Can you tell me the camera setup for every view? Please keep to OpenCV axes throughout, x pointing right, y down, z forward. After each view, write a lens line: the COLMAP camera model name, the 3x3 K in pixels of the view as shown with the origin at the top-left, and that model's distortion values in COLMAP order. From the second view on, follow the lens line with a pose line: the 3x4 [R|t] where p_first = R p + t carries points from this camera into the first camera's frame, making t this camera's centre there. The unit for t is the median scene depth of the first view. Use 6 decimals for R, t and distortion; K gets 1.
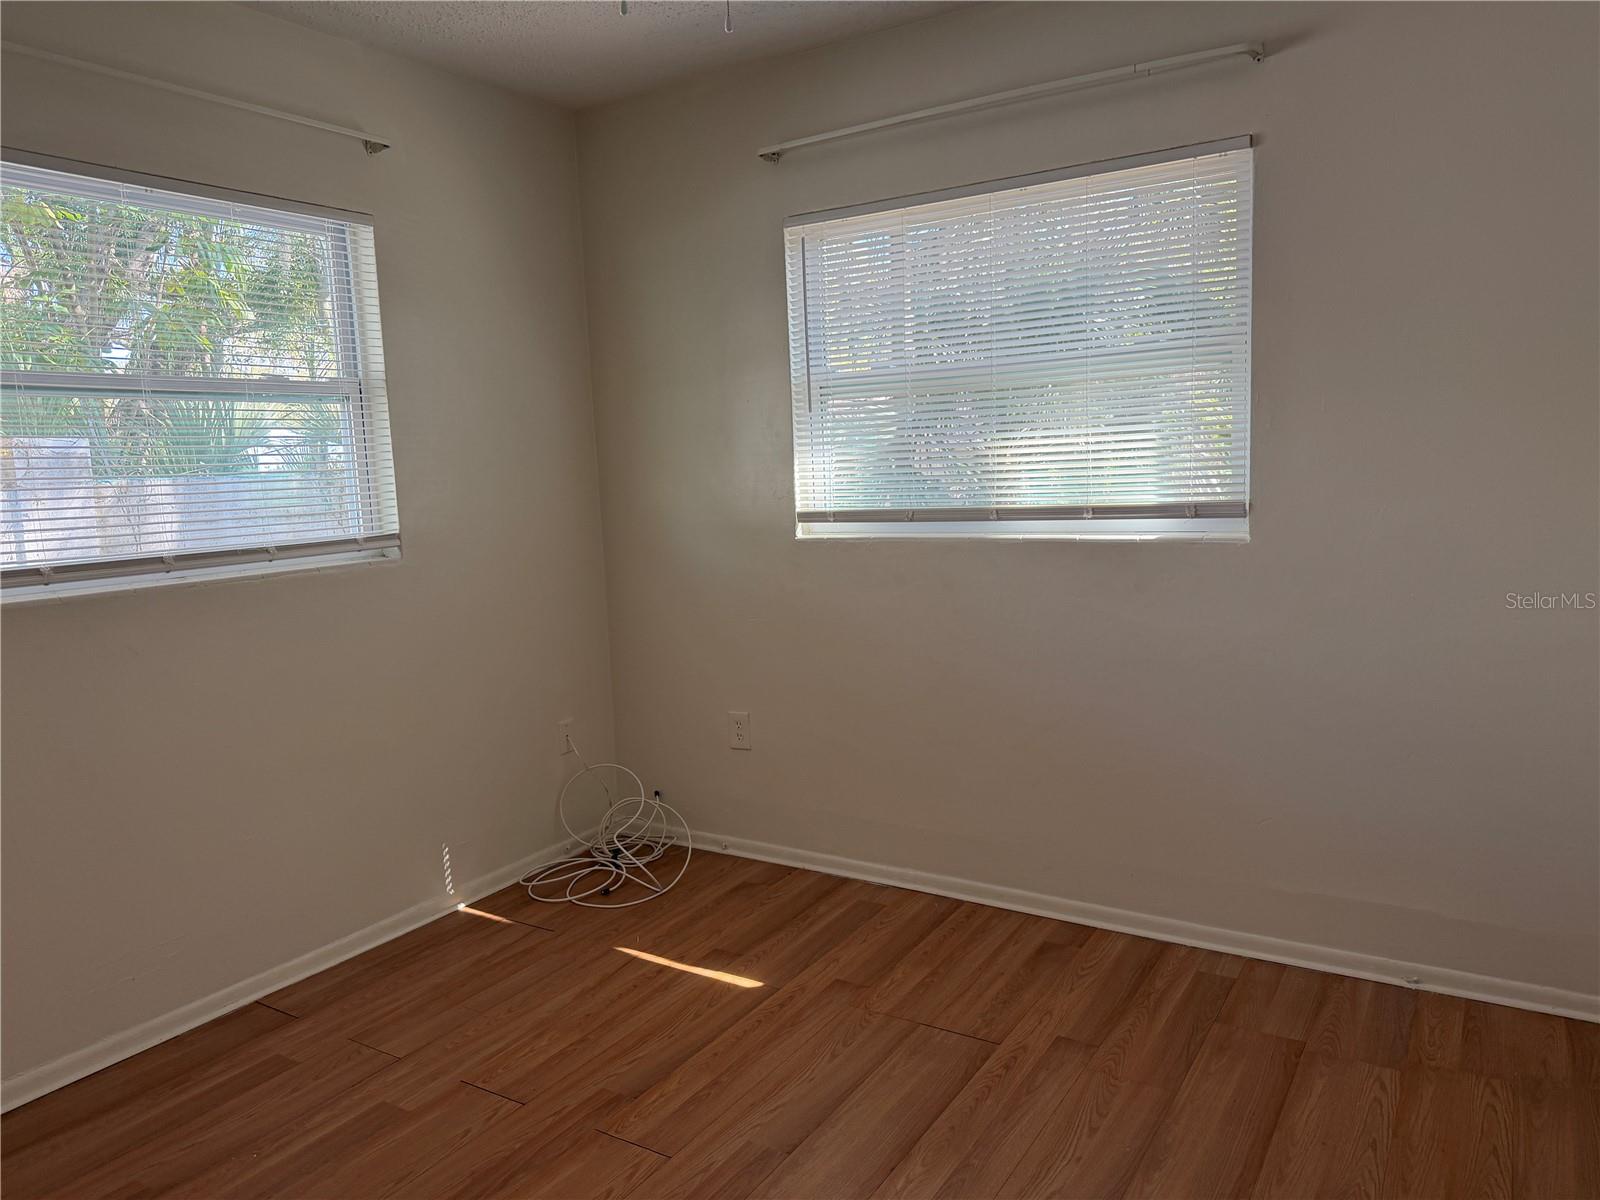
lens RADIAL K [[1142.8, 0, 798.6], [0, 1142.8, 603.1], [0, 0, 1]] dist [0.135258, -0.191512]
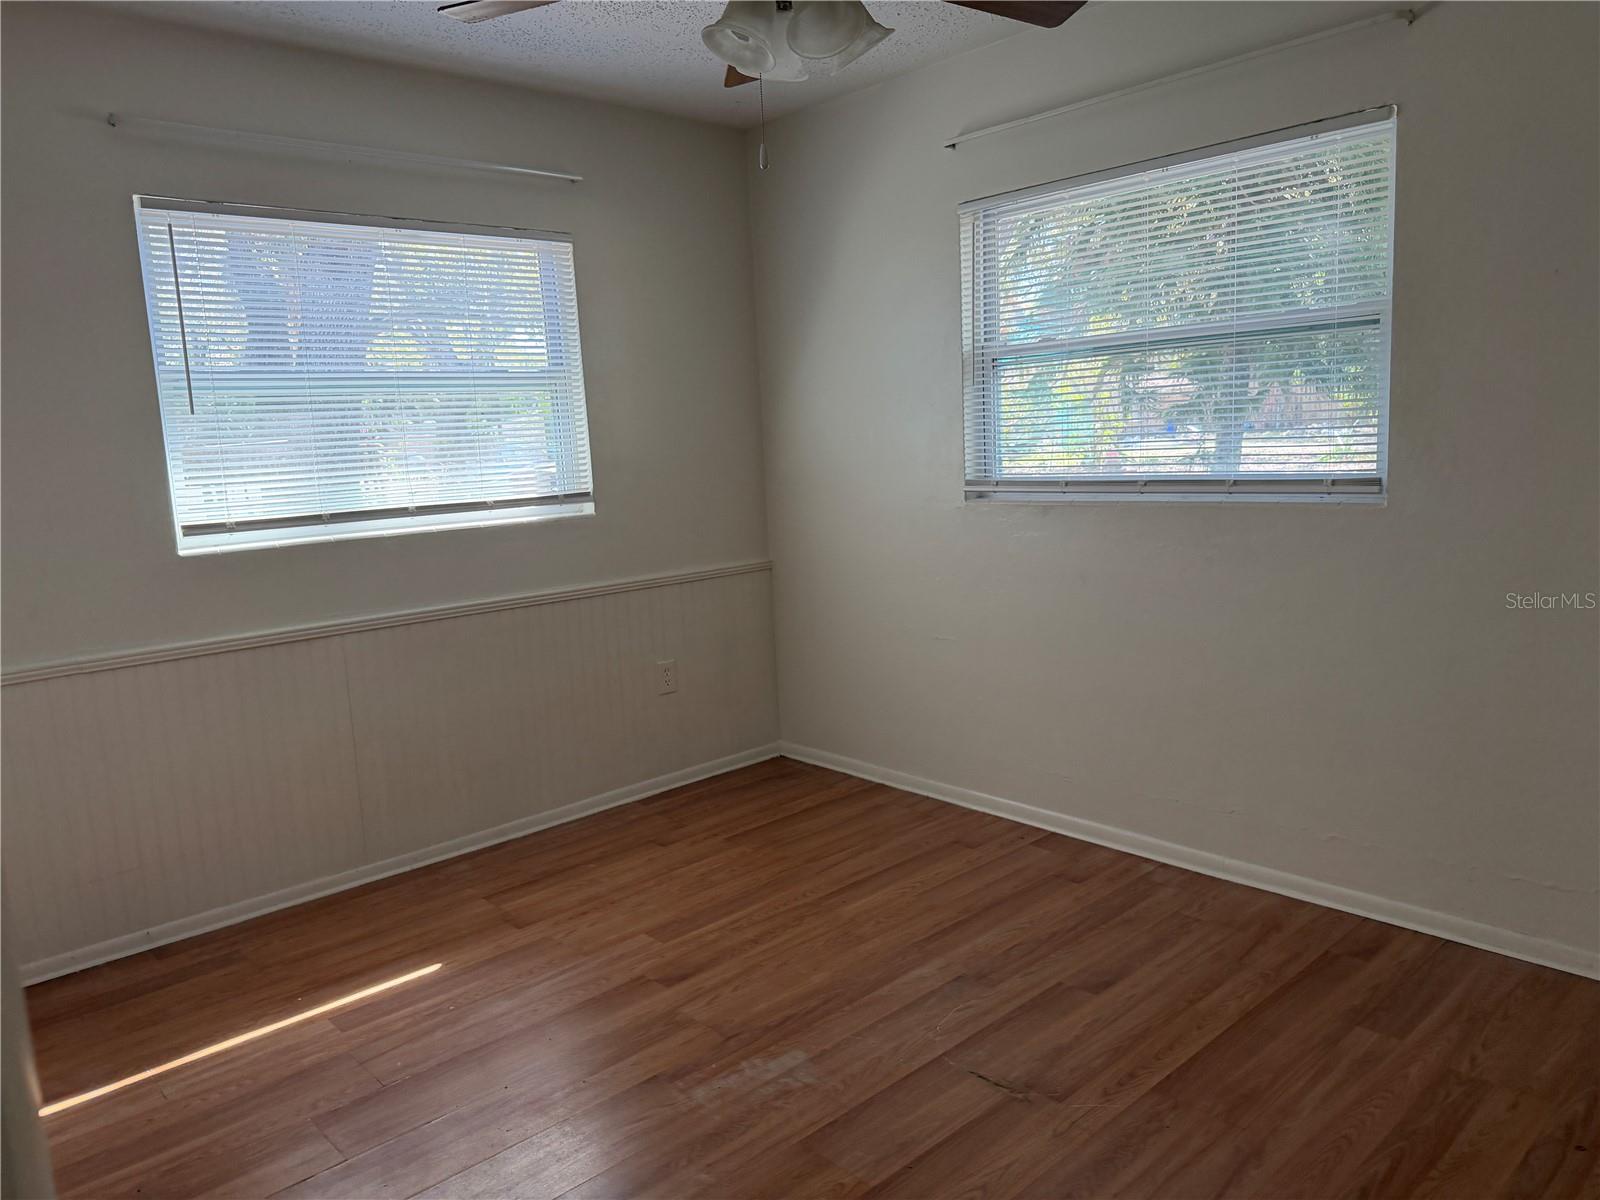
lens RADIAL K [[1142.8, 0, 798.6], [0, 1142.8, 603.1], [0, 0, 1]] dist [0.135258, -0.191512]
pose [[0.968880, 0.037255, -0.244710, 0.183046], [-0.028470, 0.998820, 0.039339, 0.003237], [0.245887, -0.031148, 0.968798, -0.134985]]
